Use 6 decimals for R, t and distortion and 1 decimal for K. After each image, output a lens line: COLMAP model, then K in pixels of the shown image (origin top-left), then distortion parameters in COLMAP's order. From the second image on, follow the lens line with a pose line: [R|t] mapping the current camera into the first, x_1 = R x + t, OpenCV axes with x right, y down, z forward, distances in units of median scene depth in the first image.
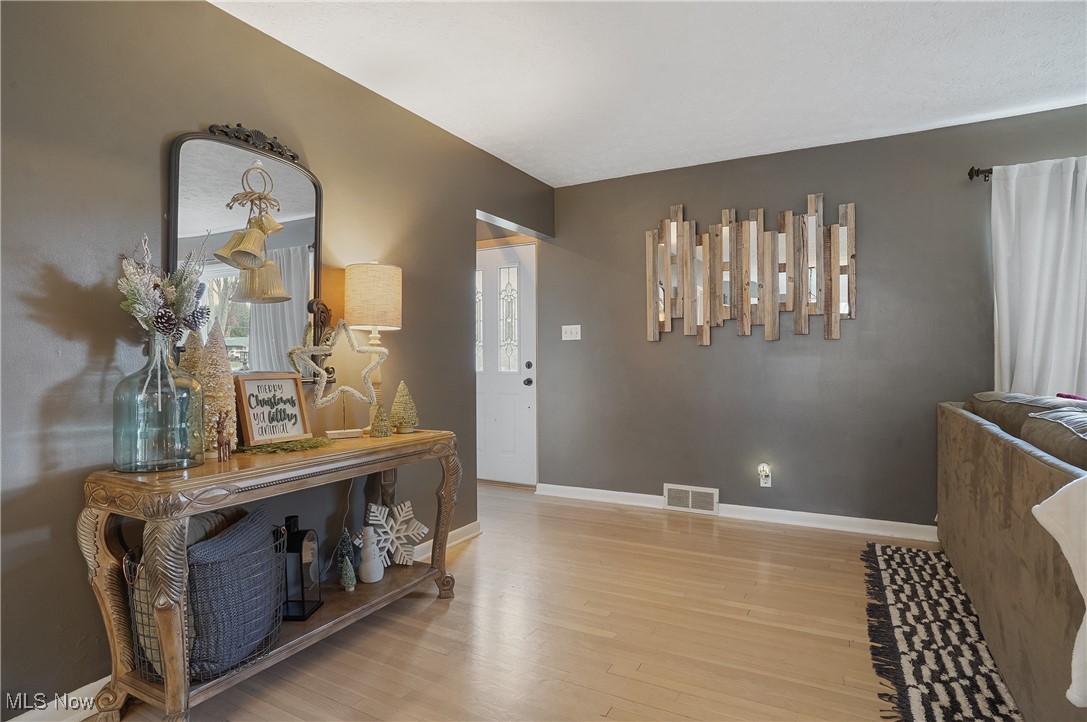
lens RADIAL K [[573.8, 0, 539.4], [0, 573.8, 360.1], [0, 0, 1]] dist [-0.079901, 0.045373]
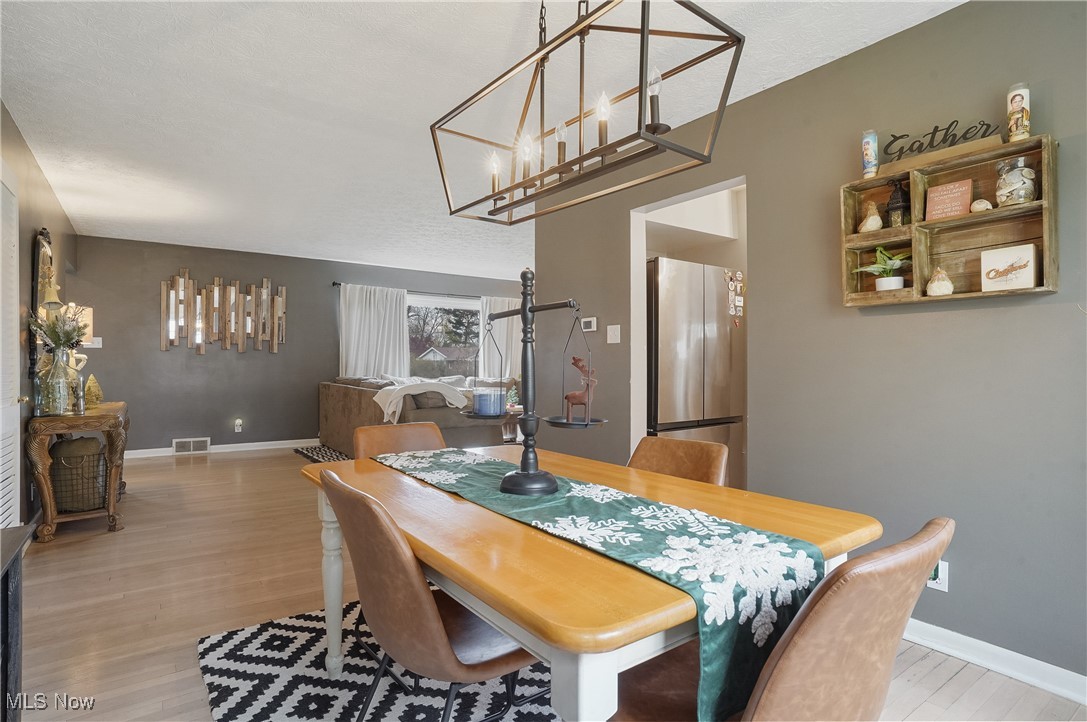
lens RADIAL K [[559.7, 0, 543.1], [0, 559.7, 365.1], [0, 0, 1]] dist [-0.079100, 0.036043]
pose [[0.422679, 0.002439, 0.906276, -0.787999], [-0.004638, 0.999989, -0.000528, 0.002966], [-0.906268, -0.003980, 0.422686, -0.644476]]
